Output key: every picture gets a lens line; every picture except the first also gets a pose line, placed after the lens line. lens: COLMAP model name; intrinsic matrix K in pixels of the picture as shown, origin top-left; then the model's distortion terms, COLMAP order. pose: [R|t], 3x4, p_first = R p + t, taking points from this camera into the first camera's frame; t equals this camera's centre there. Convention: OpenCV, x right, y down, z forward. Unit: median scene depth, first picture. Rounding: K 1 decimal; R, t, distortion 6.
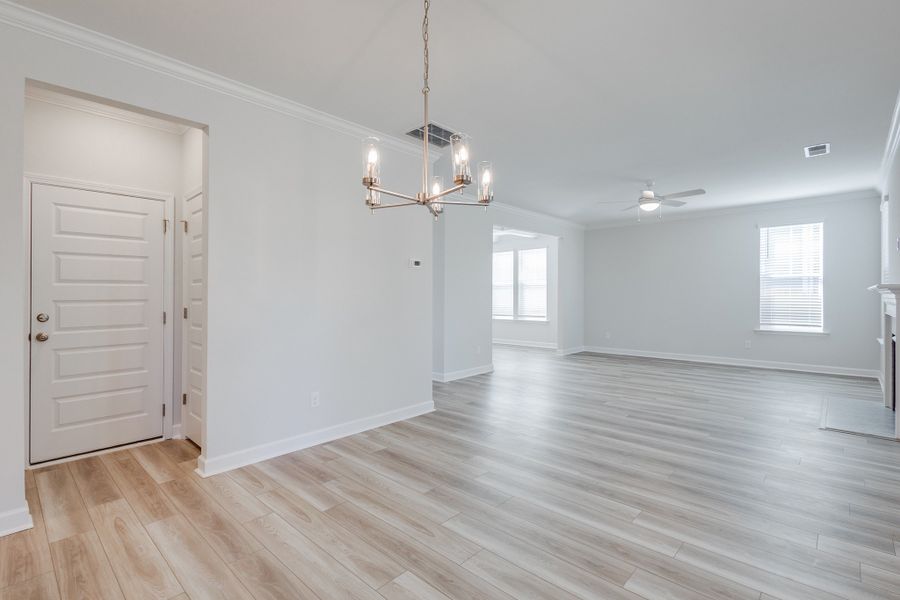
lens RADIAL K [[420.9, 0, 446.8], [0, 420.9, 293.9], [0, 0, 1]] dist [0.009860, -0.000488]
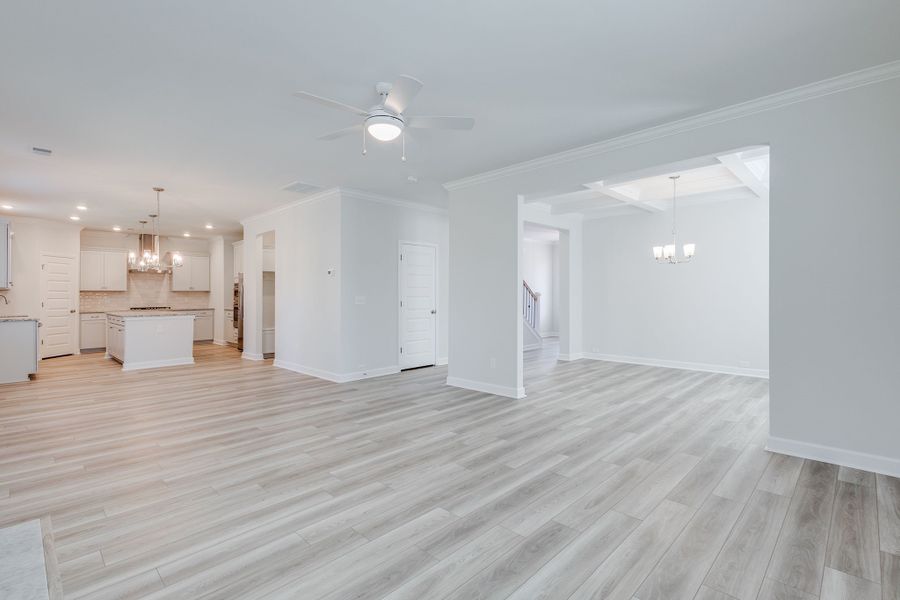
lens RADIAL K [[416.8, 0, 448.1], [0, 416.8, 297.9], [0, 0, 1]] dist [0.006365, 0.000016]
pose [[-0.023254, 0.010255, -0.999677, 0.823264], [0.009534, 0.999904, 0.010035, 0.000687], [0.999684, -0.009297, -0.023350, 0.892758]]
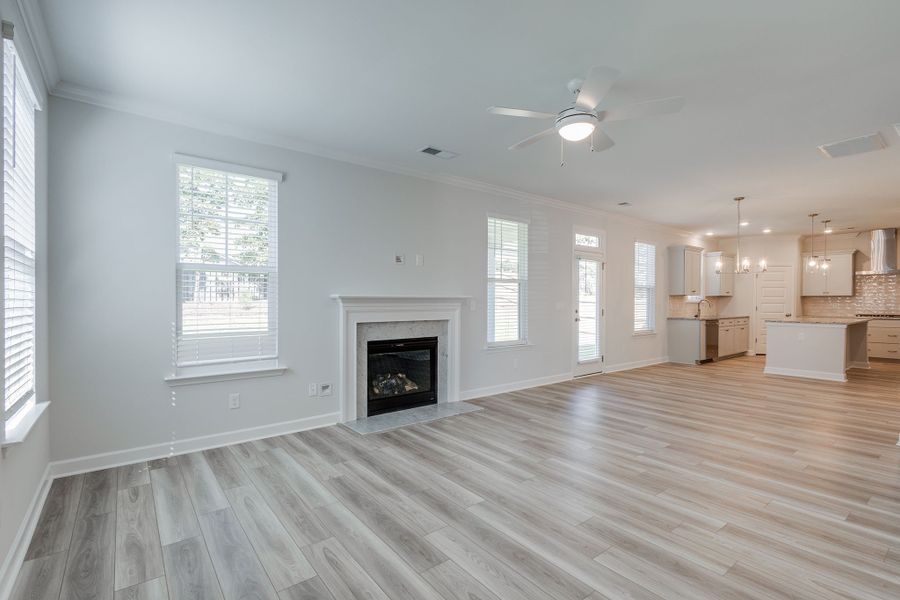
lens RADIAL K [[414.2, 0, 450.9], [0, 414.2, 310.2], [0, 0, 1]] dist [0.008963, -0.000190]
pose [[-0.988428, 0.000877, 0.151687, 0.450422], [0.003161, 0.999885, 0.014819, 0.003070], [-0.151657, 0.015127, -0.988317, 1.245438]]
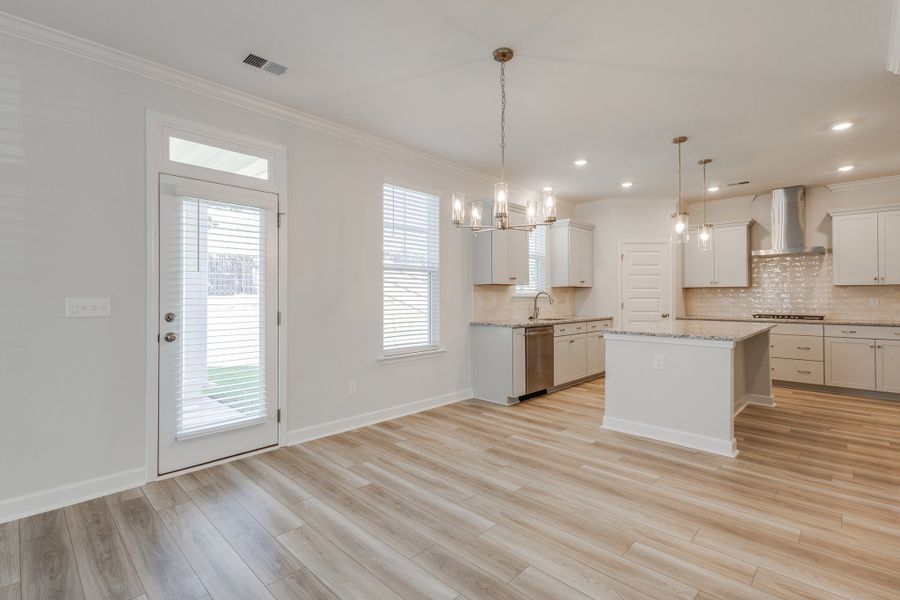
lens RADIAL K [[420.9, 0, 446.8], [0, 420.9, 293.9], [0, 0, 1]] dist [0.009860, -0.000488]
pose [[-0.999864, 0.004353, 0.015891, 0.028788], [0.004189, 0.999938, -0.010337, 0.002875], [-0.015935, -0.010269, -0.999820, 0.665617]]
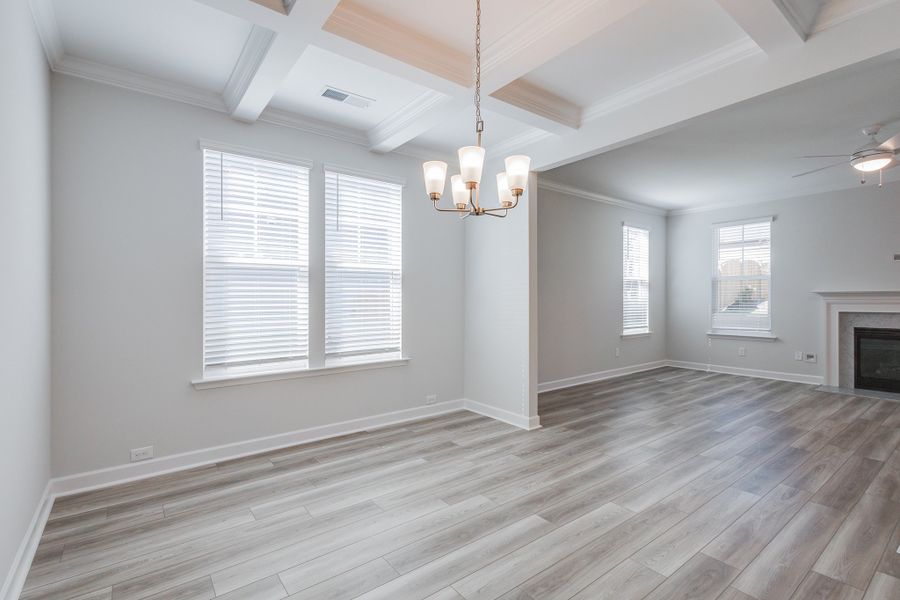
lens RADIAL K [[416.8, 0, 448.1], [0, 416.8, 297.9], [0, 0, 1]] dist [0.006365, 0.000016]
pose [[0.168369, 0.002477, 0.985721, -0.243078], [-0.000260, 0.999997, -0.002468, 0.005590], [-0.985724, 0.000159, 0.168369, 1.267964]]
